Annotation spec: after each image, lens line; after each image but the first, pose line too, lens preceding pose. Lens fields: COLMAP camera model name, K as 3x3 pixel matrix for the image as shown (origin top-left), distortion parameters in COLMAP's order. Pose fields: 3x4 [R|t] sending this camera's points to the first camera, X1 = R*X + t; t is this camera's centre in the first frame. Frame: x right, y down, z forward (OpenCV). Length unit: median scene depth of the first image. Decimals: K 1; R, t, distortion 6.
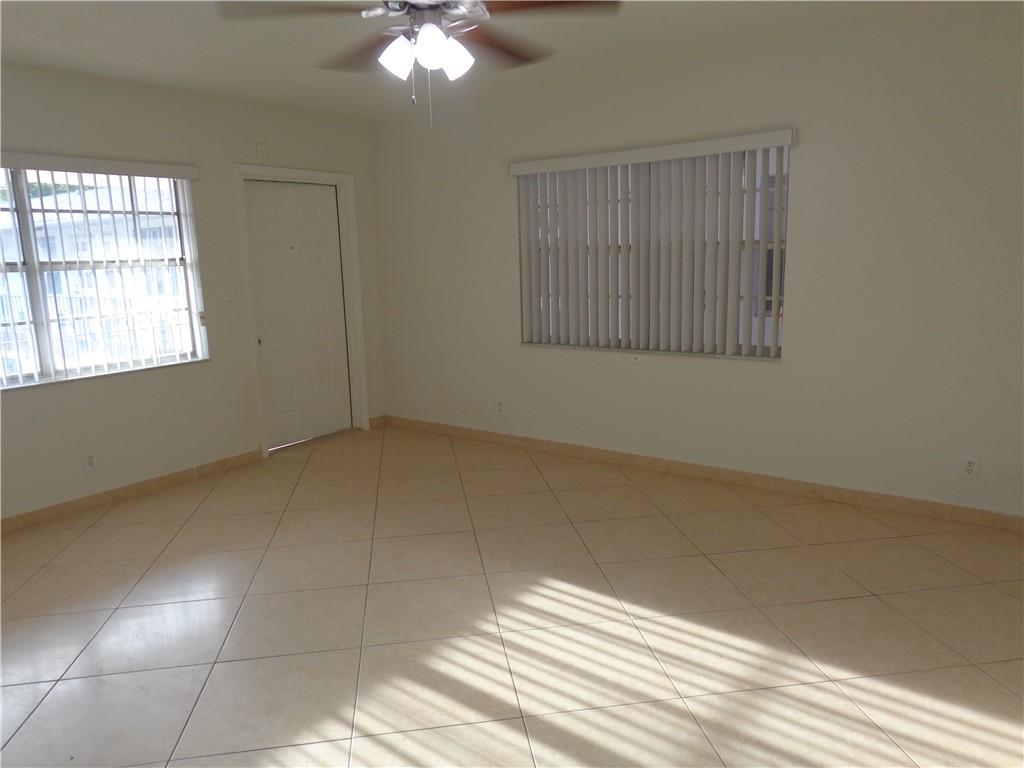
lens RADIAL K [[717.0, 0, 511.8], [0, 717.0, 388.4], [0, 0, 1]] dist [-0.010879, 0.008633]
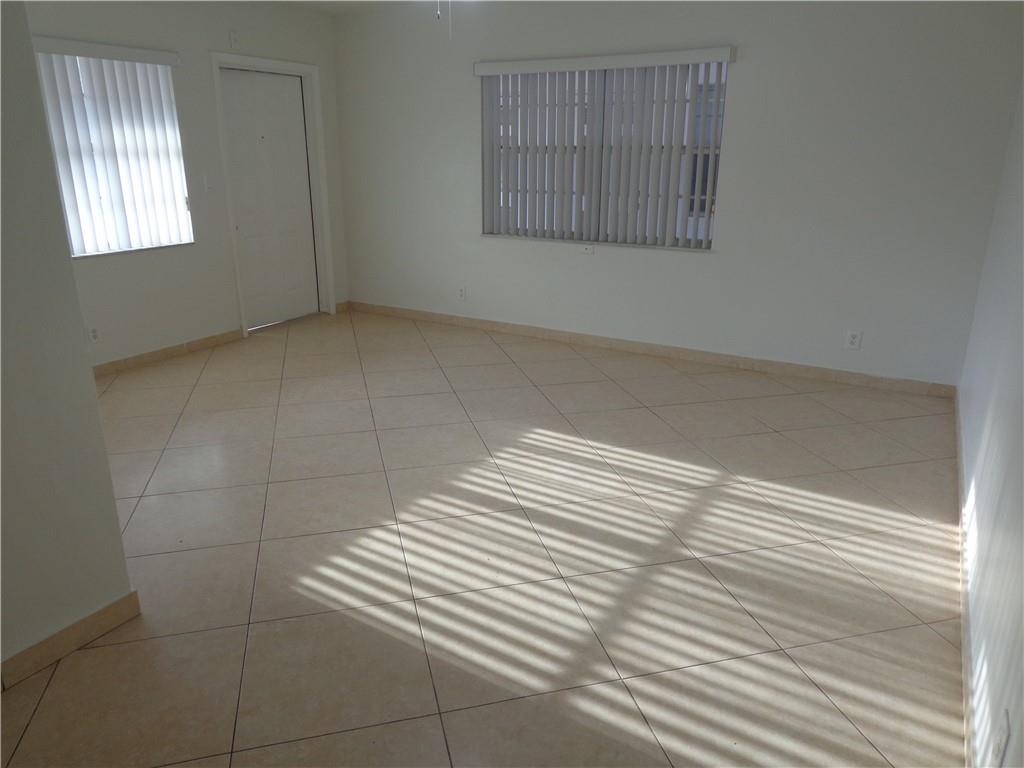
lens RADIAL K [[717.0, 0, 511.7], [0, 717.0, 386.3], [0, 0, 1]] dist [-0.010879, 0.008633]
pose [[0.993539, -0.002406, 0.113464, -0.089024], [-0.012460, 0.991419, 0.130129, 0.033086], [-0.112803, -0.130702, 0.984984, -0.163197]]
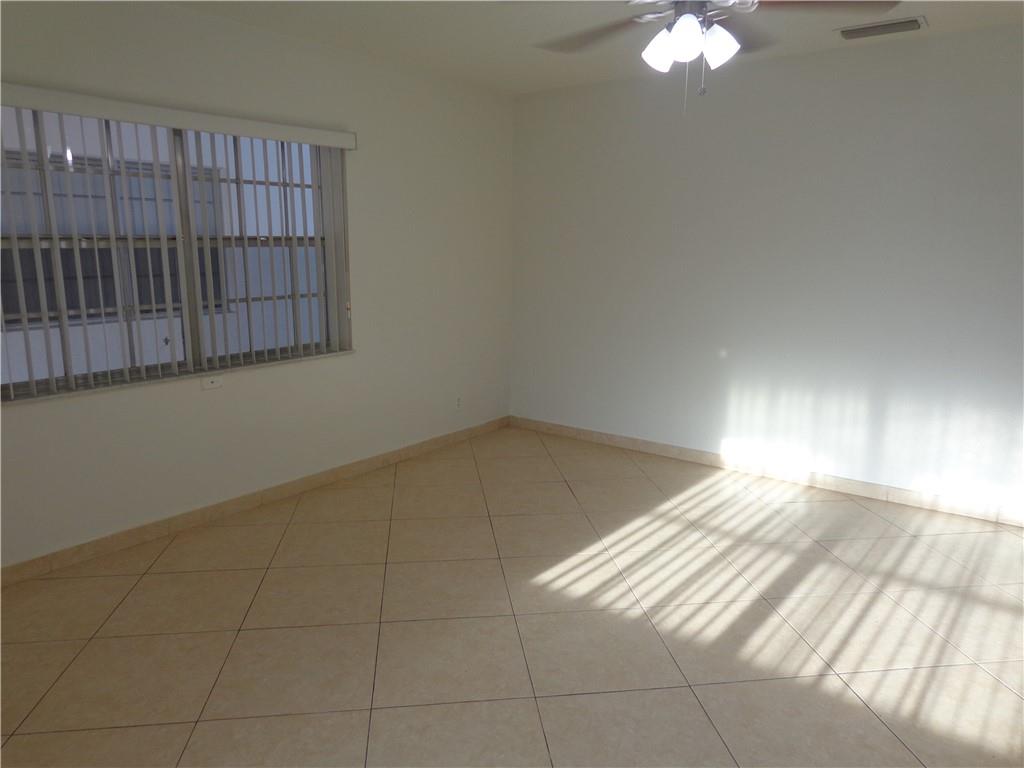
lens RADIAL K [[717.0, 0, 514.4], [0, 717.0, 379.5], [0, 0, 1]] dist [-0.010879, 0.008633]
pose [[0.023748, -0.163893, 0.986192, -0.696874], [0.182175, 0.970663, 0.156925, -0.126670], [-0.982979, 0.175933, 0.052909, 0.744962]]
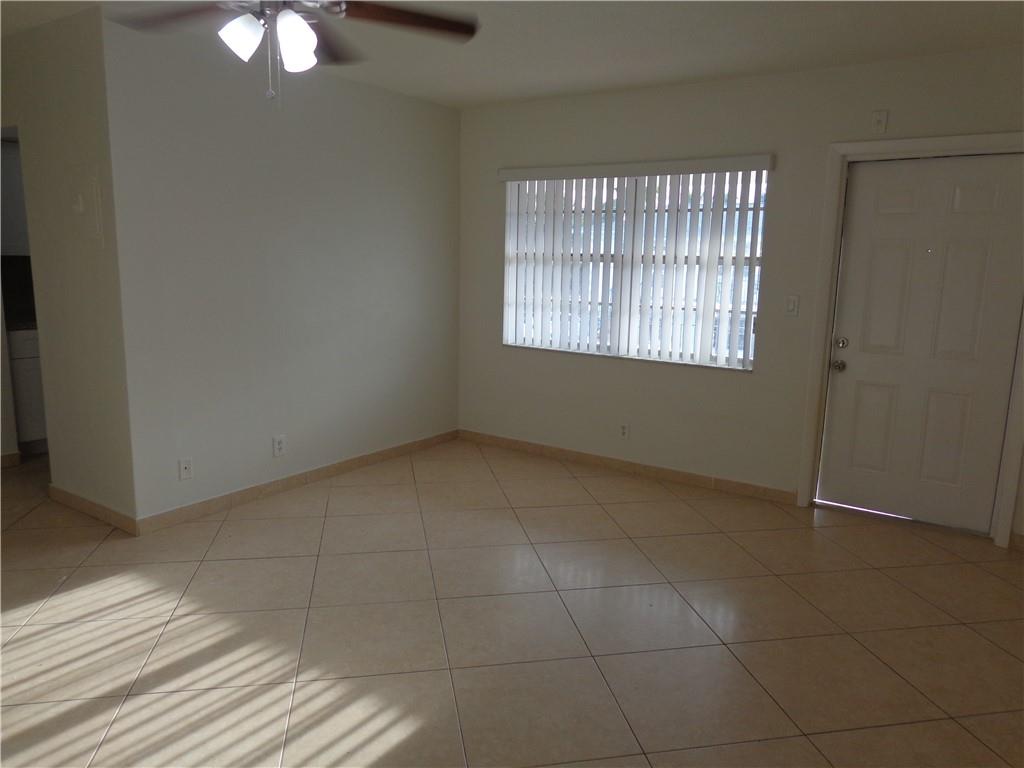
lens RADIAL K [[717.0, 0, 510.9], [0, 717.0, 378.4], [0, 0, 1]] dist [-0.010879, 0.008633]
pose [[0.034923, 0.196722, -0.979837, 0.540108], [-0.211492, 0.959685, 0.185138, -0.161796], [0.976756, 0.200763, 0.075120, 0.777578]]
